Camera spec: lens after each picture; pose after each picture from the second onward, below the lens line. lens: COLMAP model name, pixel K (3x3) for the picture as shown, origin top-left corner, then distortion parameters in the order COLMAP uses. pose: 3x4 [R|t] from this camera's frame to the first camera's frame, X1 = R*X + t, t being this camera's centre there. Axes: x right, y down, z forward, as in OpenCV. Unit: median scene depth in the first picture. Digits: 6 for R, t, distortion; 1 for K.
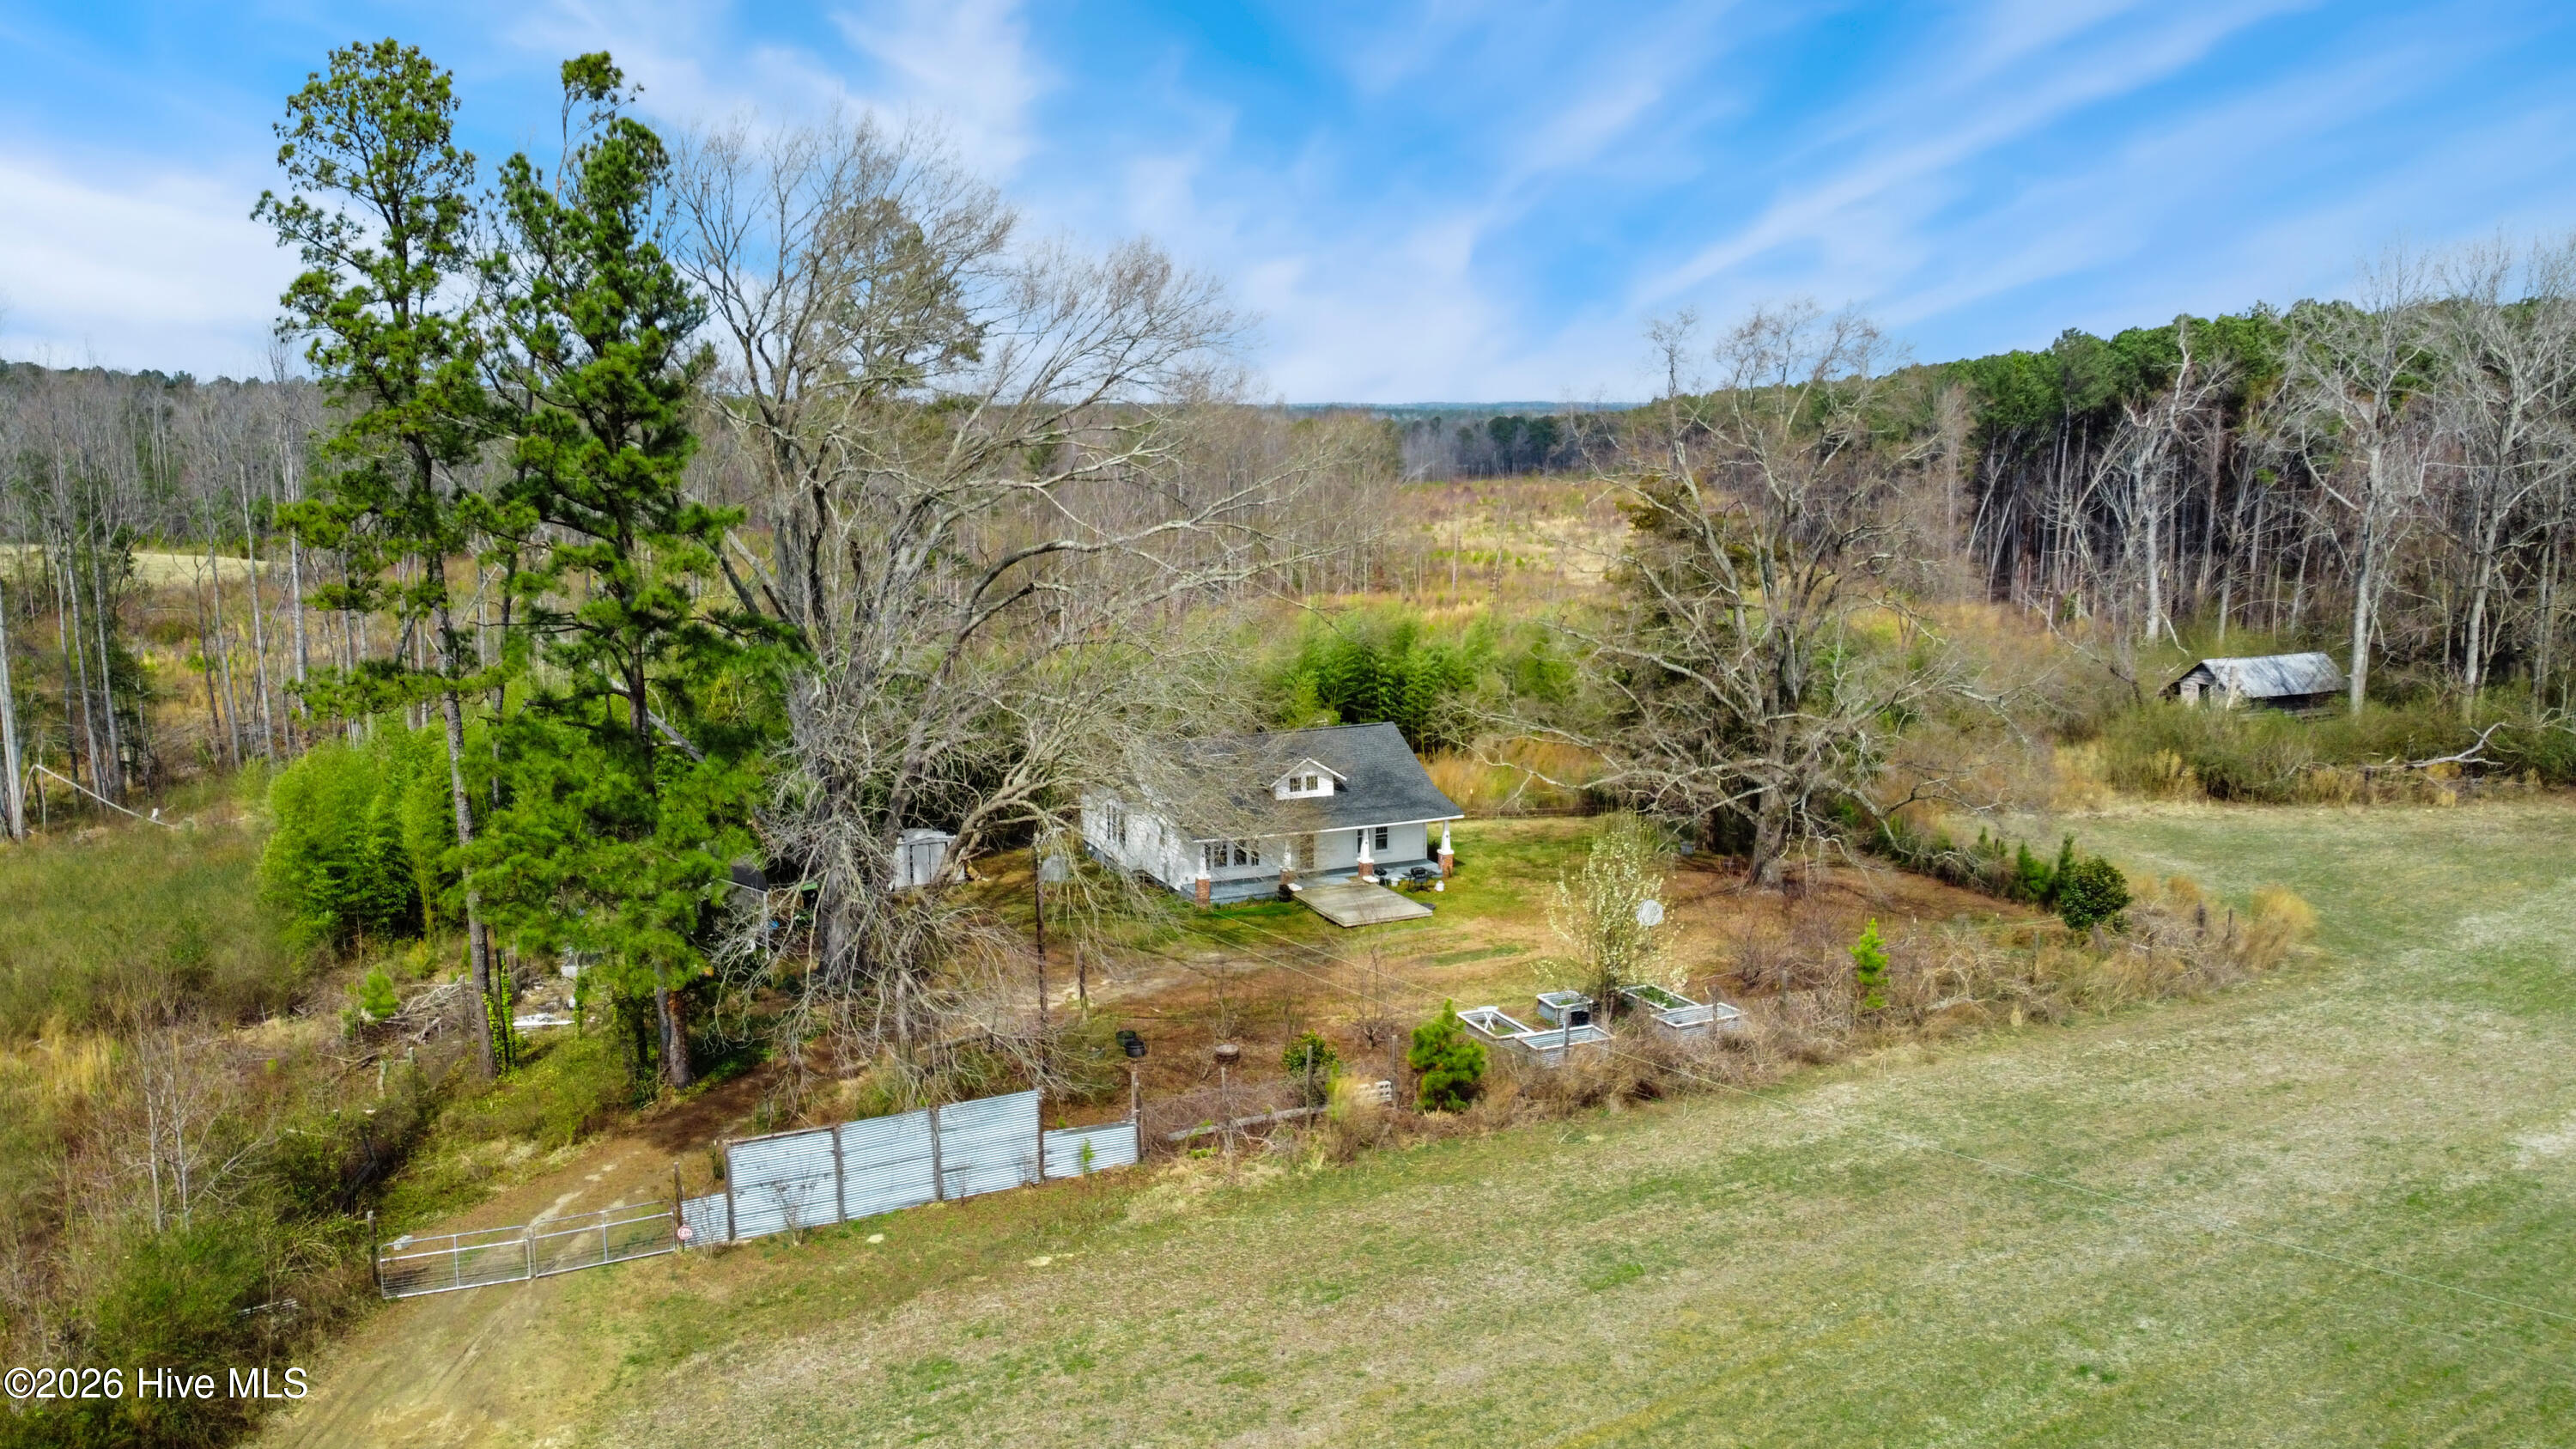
lens RADIAL K [[1946.0, 0, 1291.0], [0, 1946.0, 767.7], [0, 0, 1]] dist [-0.003395, 0.001389]
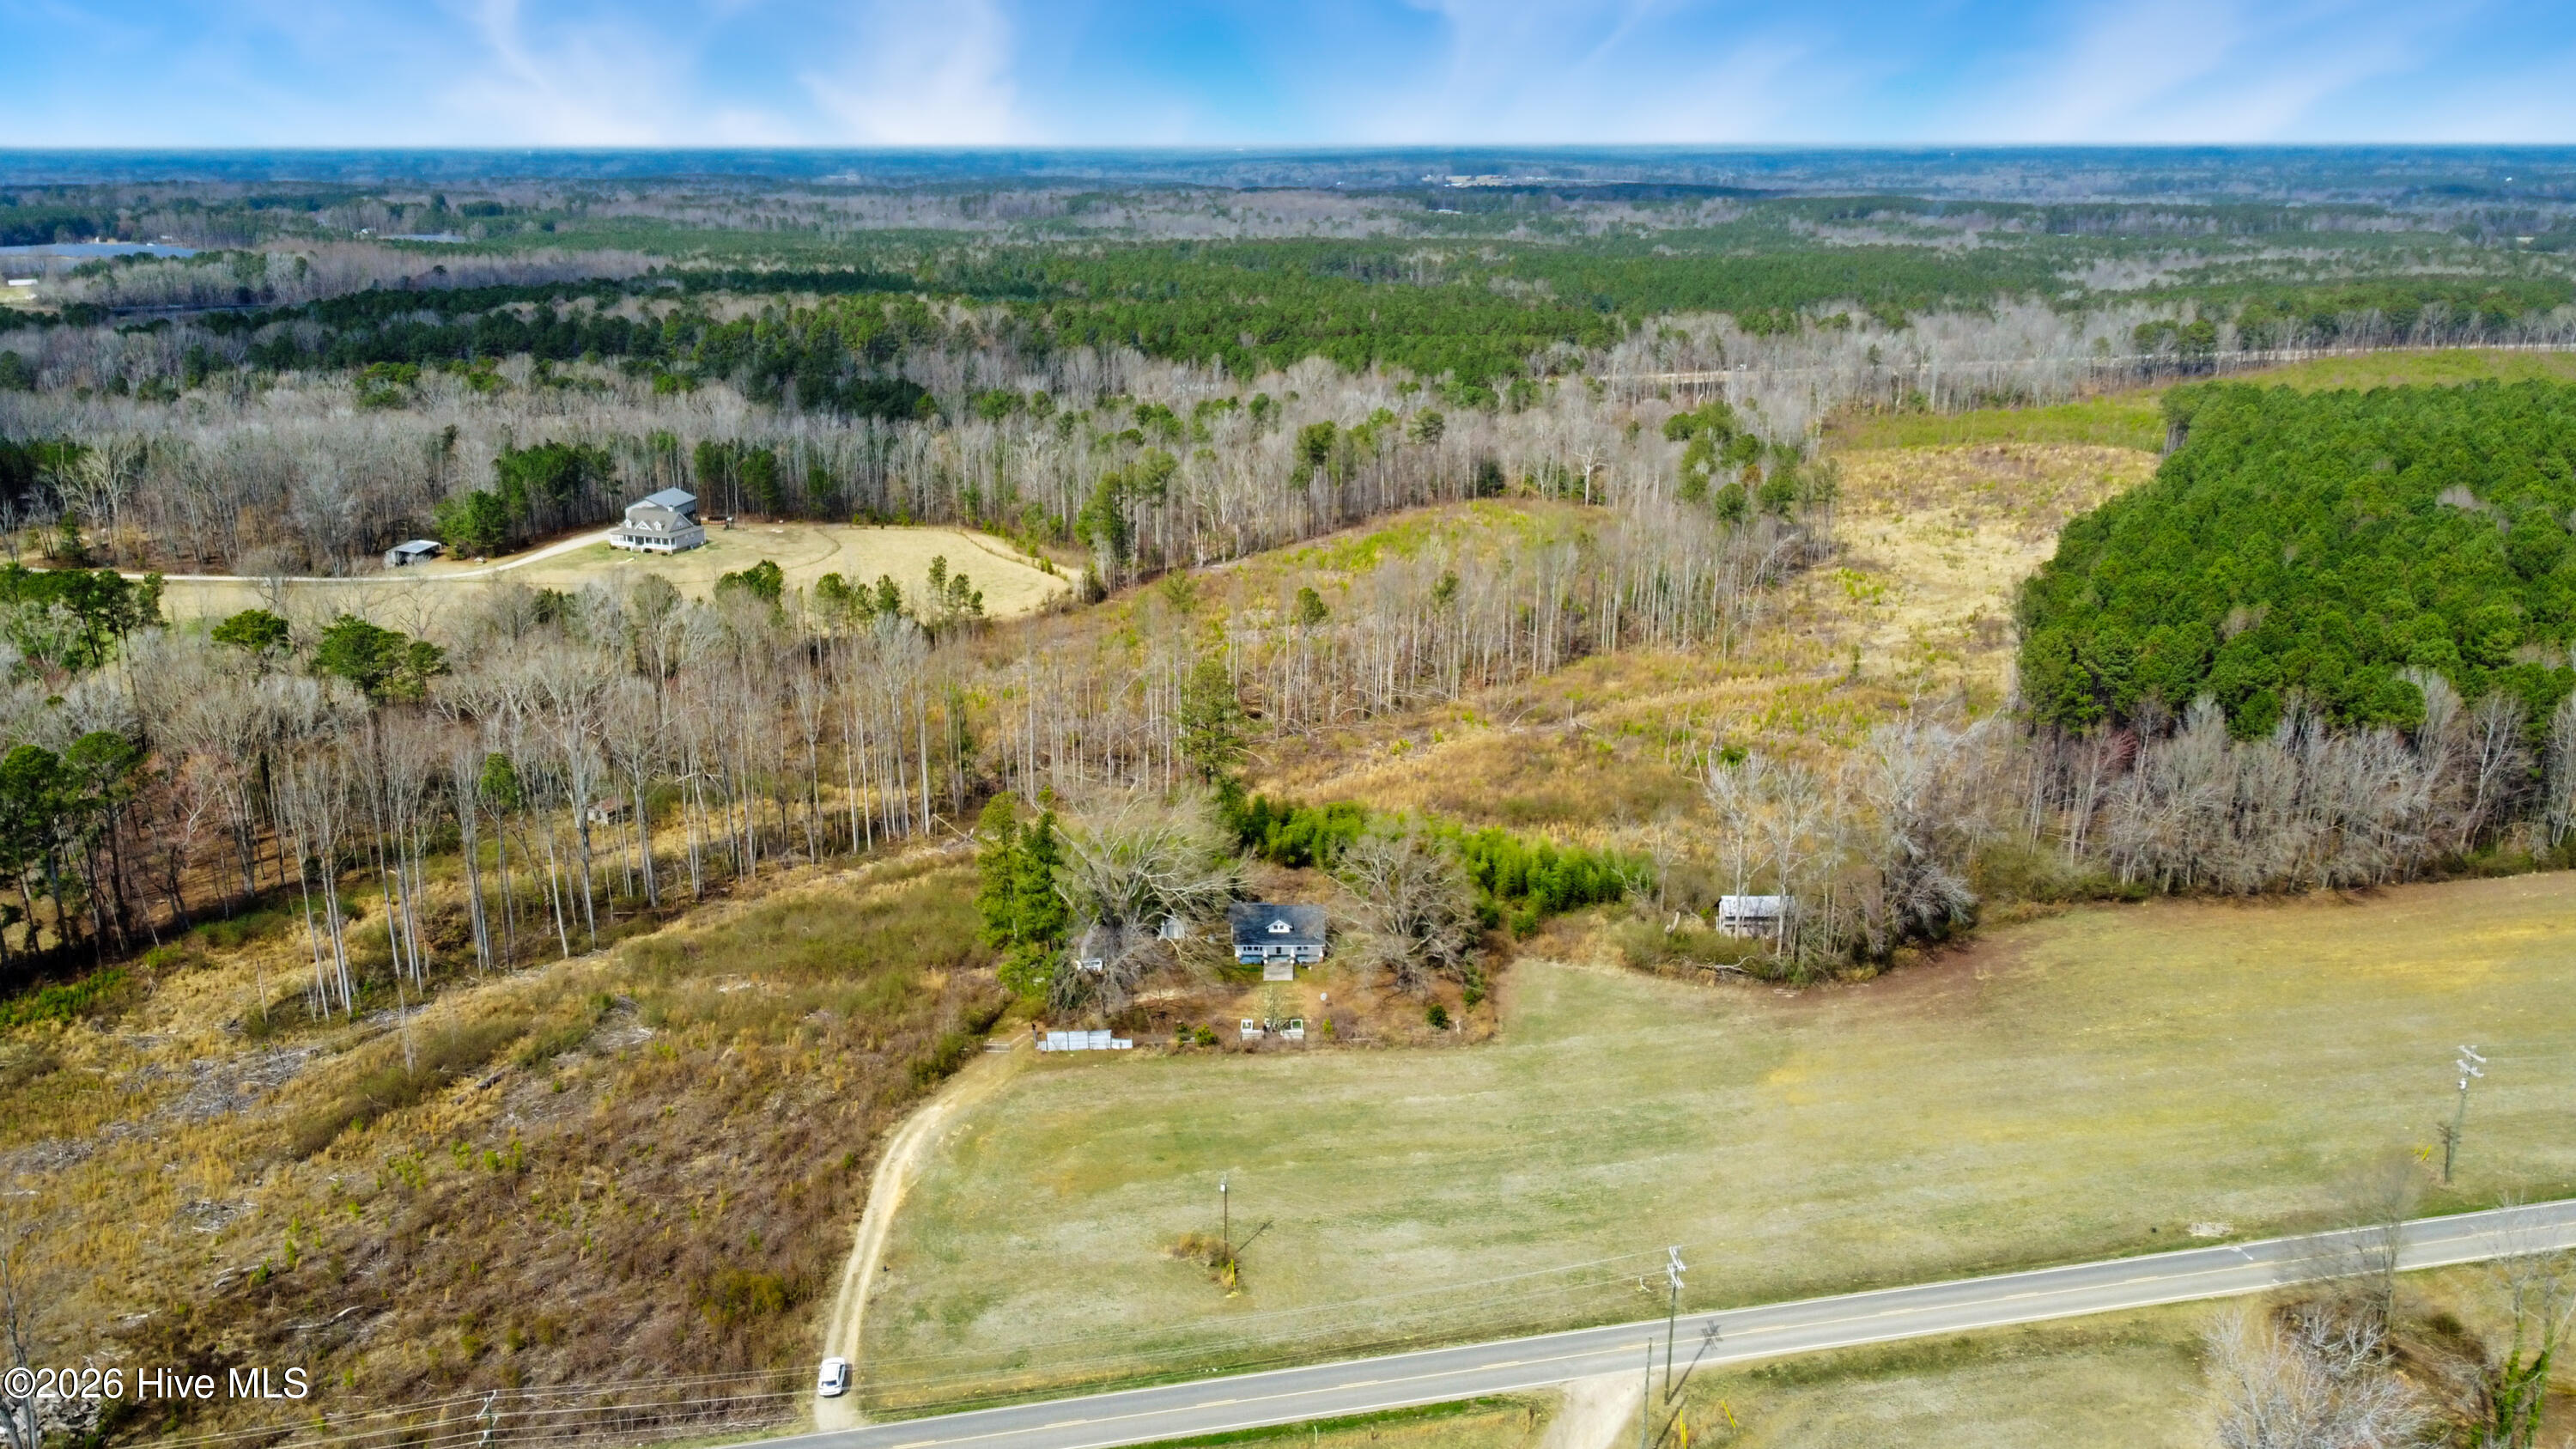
lens RADIAL K [[1946.0, 0, 1291.0], [0, 1946.0, 767.7], [0, 0, 1]] dist [-0.003395, 0.001389]
pose [[0.921633, 0.122161, -0.368333, 1.857885], [-0.073917, 0.987044, 0.142409, -1.121562], [0.380958, -0.104023, 0.918722, -2.988801]]
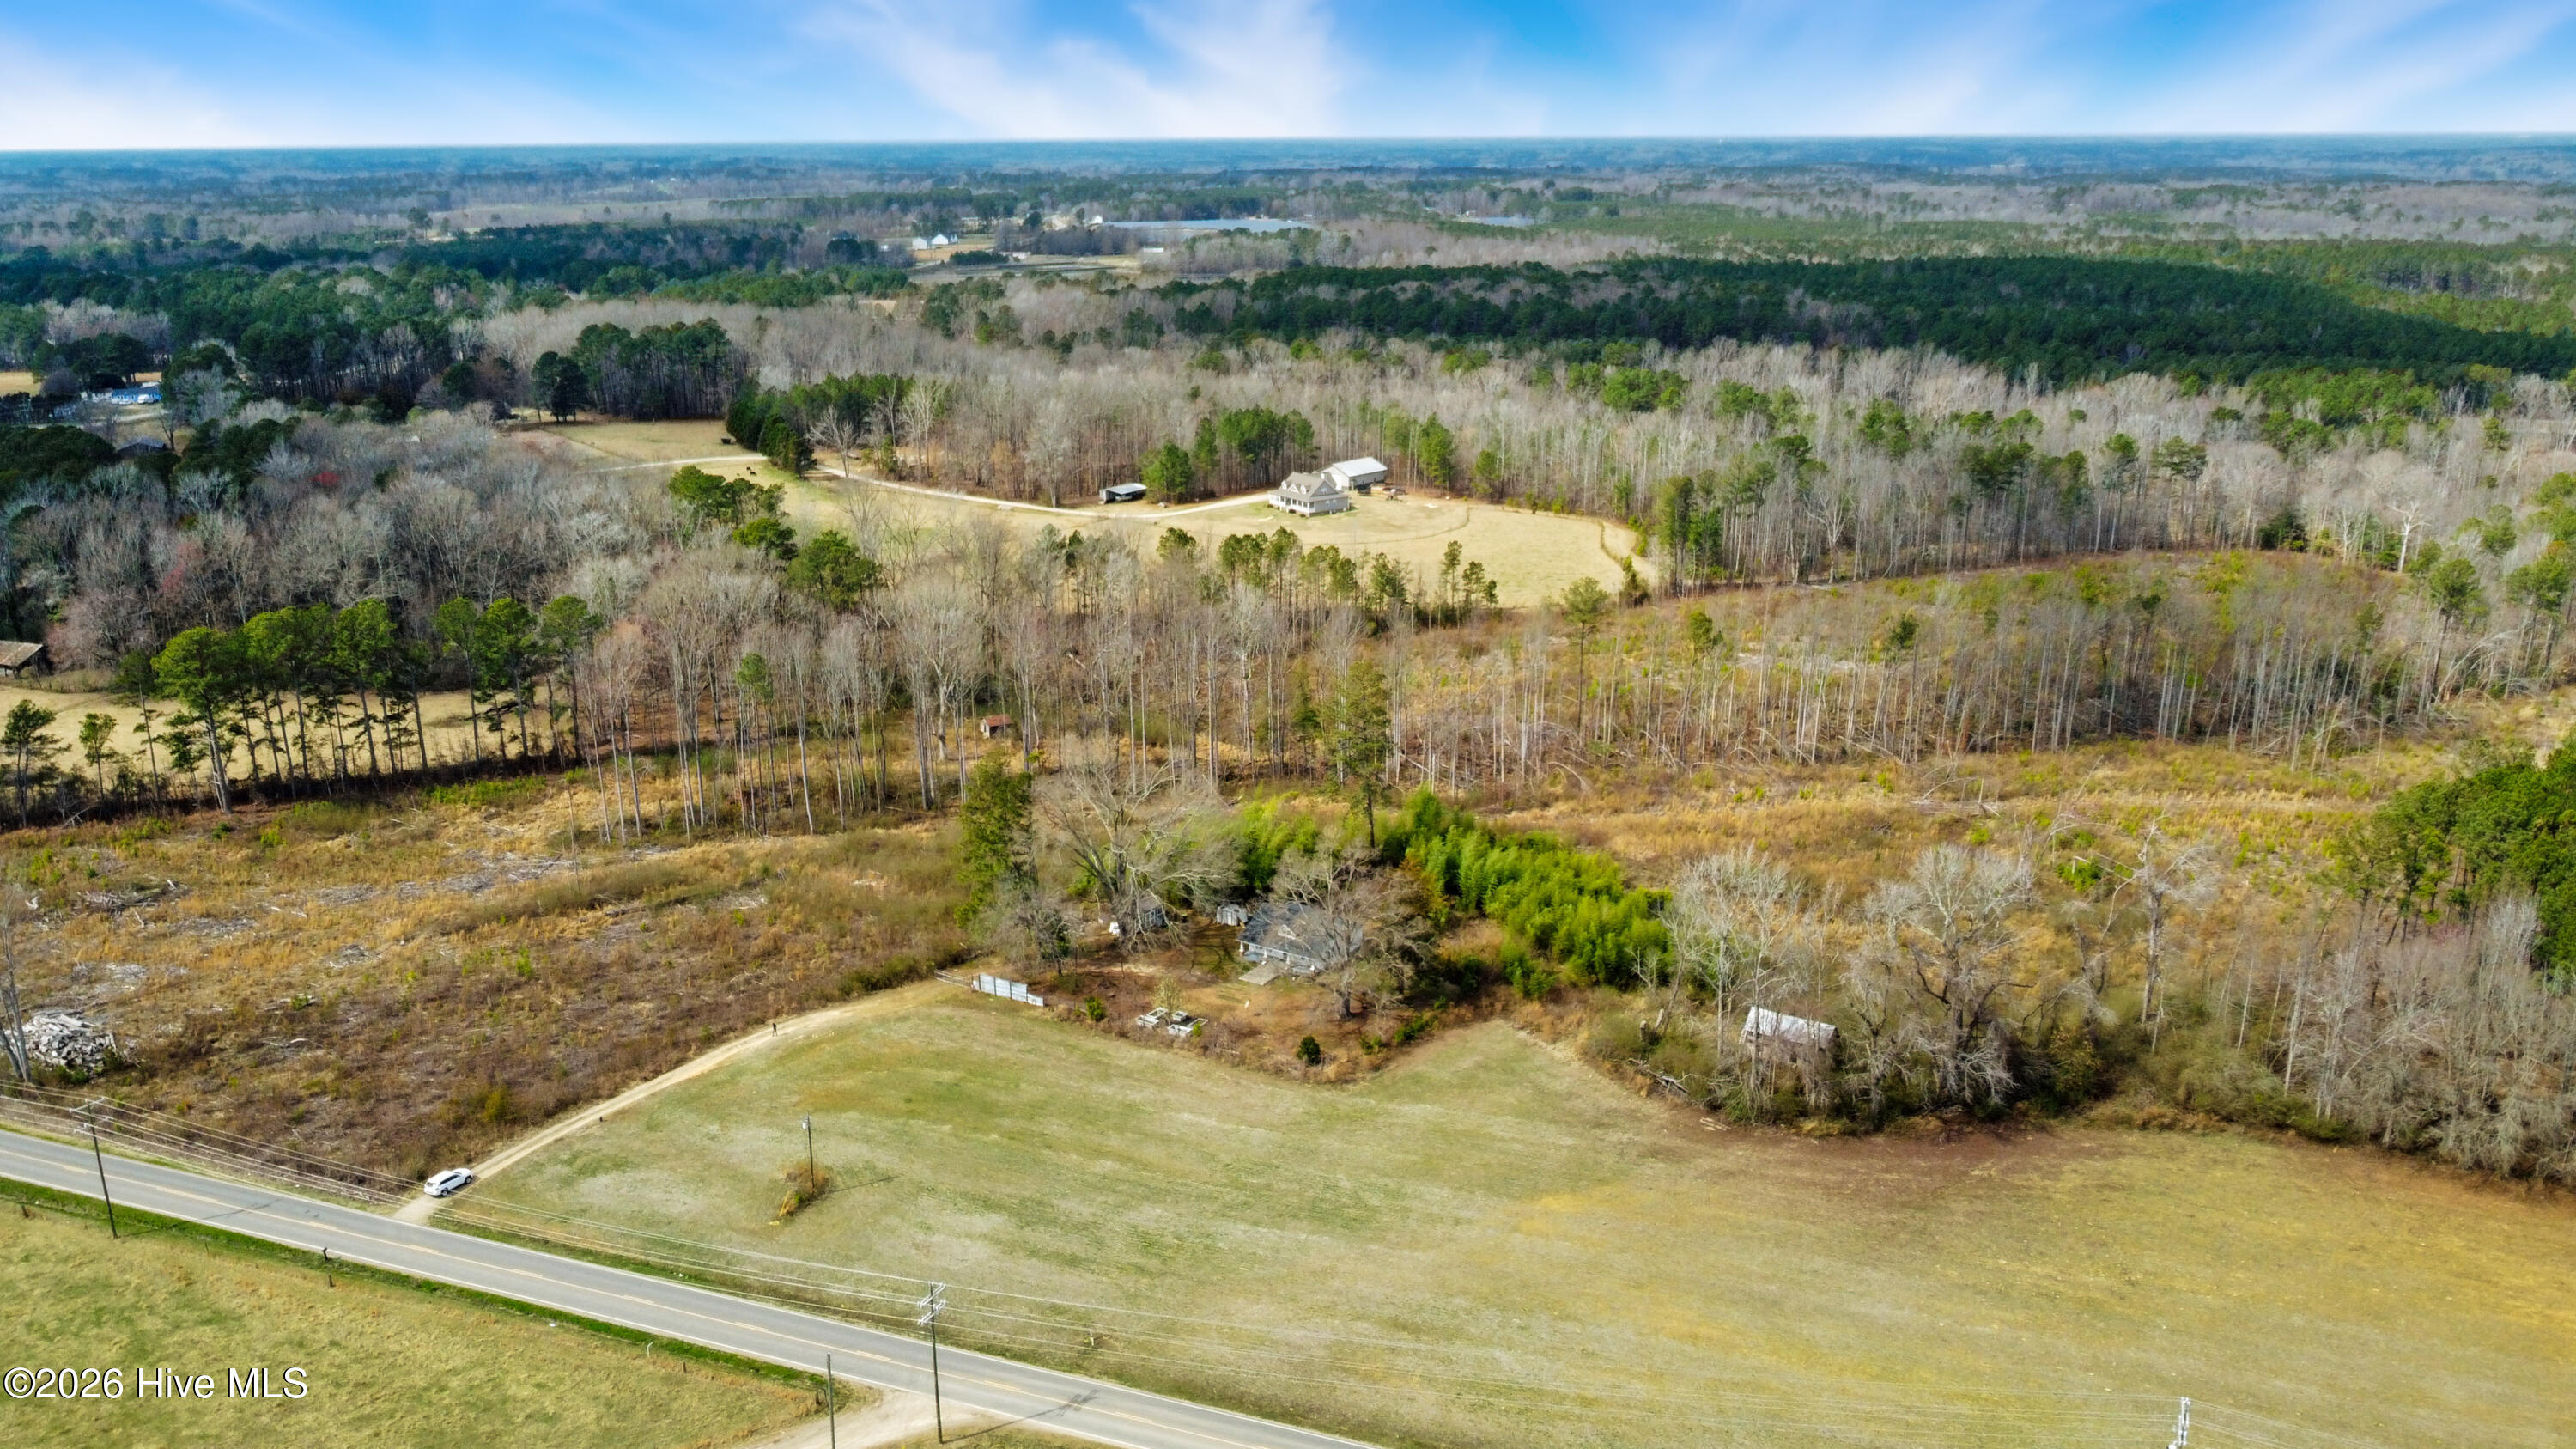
lens RADIAL K [[1920.1, 0, 1287.4], [0, 1920.1, 801.2], [0, 0, 1]] dist [-0.002814, -0.001281]
pose [[0.564146, 0.271806, -0.779655, 3.784410], [-0.147289, 0.962246, 0.228886, -1.447267], [0.812432, -0.014290, 0.582881, -1.268423]]
